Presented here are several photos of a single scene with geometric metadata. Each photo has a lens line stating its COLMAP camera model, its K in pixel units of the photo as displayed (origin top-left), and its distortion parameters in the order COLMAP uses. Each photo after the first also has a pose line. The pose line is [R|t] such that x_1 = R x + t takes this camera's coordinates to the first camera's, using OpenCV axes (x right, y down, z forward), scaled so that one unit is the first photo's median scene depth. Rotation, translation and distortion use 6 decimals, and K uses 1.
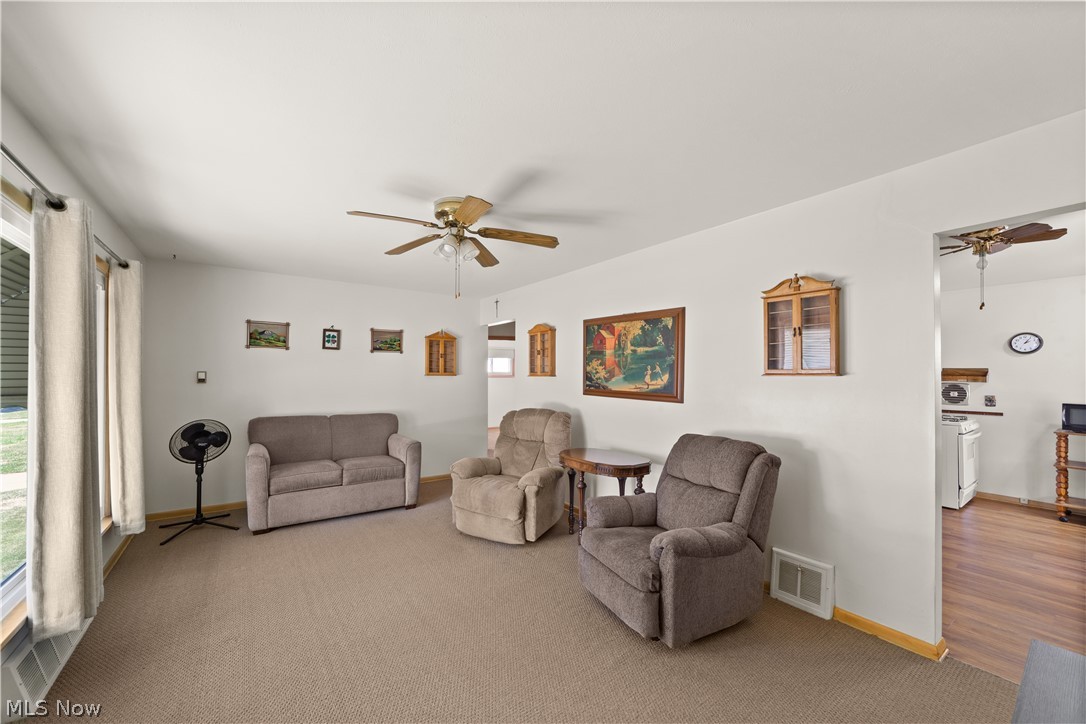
lens RADIAL K [[423.4, 0, 538.4], [0, 423.4, 371.9], [0, 0, 1]] dist [-0.001825, -0.000156]
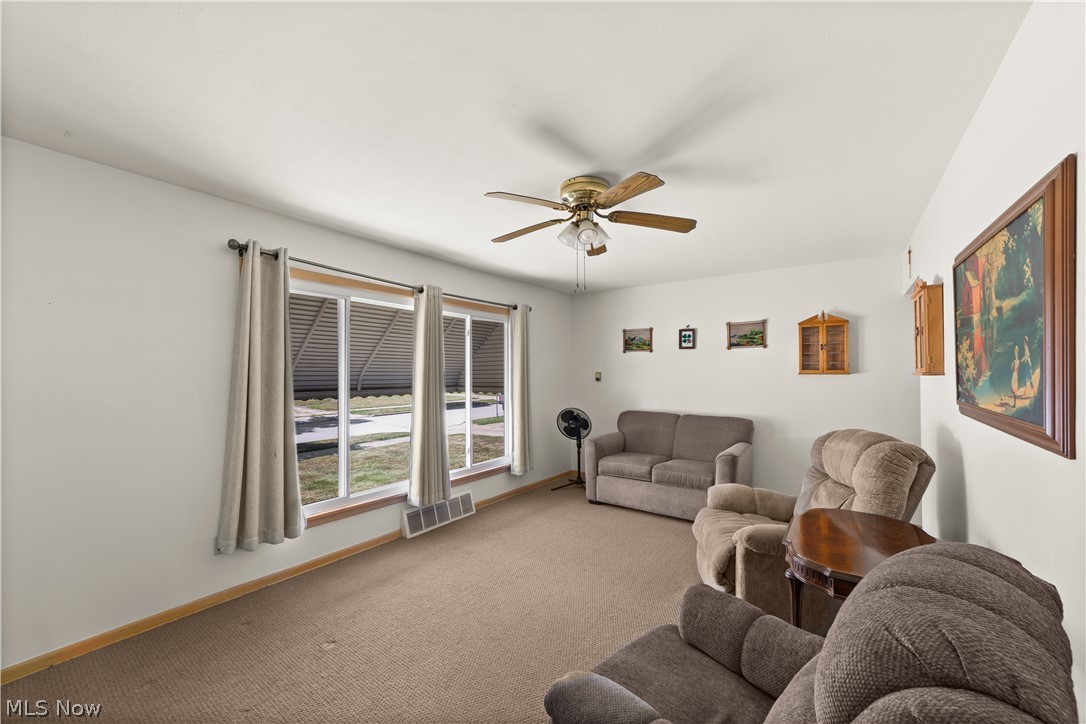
lens RADIAL K [[423.4, 0, 540.8], [0, 423.4, 370.1], [0, 0, 1]] dist [-0.001825, -0.000156]
pose [[0.305453, -0.015091, -0.952088, 0.384981], [0.013348, 0.999844, -0.011566, 0.004168], [0.952114, -0.009175, 0.305607, 0.385606]]
